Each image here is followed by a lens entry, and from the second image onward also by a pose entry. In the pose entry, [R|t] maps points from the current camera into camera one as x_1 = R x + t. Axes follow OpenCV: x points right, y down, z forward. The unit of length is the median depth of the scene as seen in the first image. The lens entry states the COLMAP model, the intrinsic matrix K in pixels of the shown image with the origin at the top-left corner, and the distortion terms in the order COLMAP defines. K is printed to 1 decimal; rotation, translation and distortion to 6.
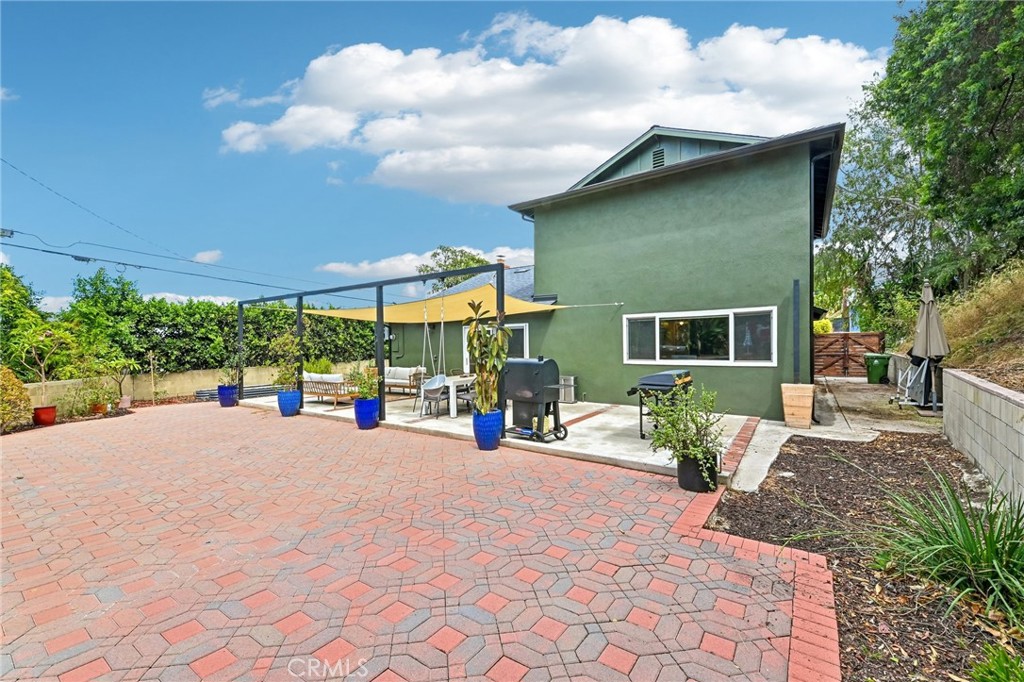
lens RADIAL K [[418.1, 0, 512.0], [0, 418.1, 341.0], [0, 0, 1]] dist [0.000303, 0.000015]
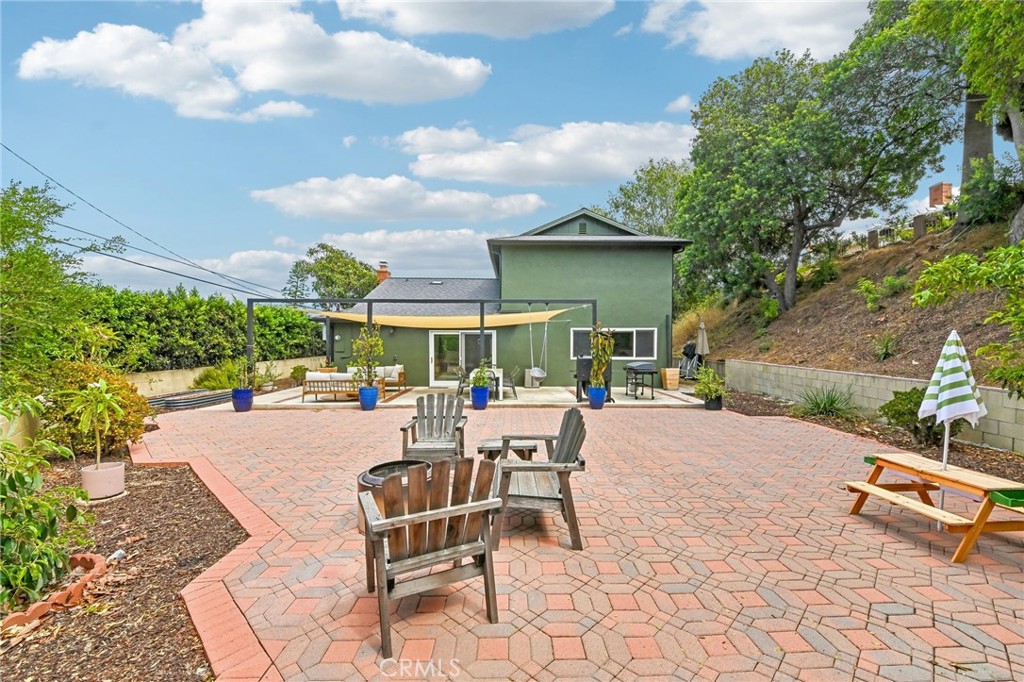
lens RADIAL K [[418.1, 0, 512.0], [0, 418.1, 341.0], [0, 0, 1]] dist [0.000303, 0.000015]
pose [[0.804445, 0.012454, 0.593897, -0.825945], [-0.014233, 0.999897, -0.001689, -0.008820], [-0.593857, -0.007094, 0.804539, -0.102571]]
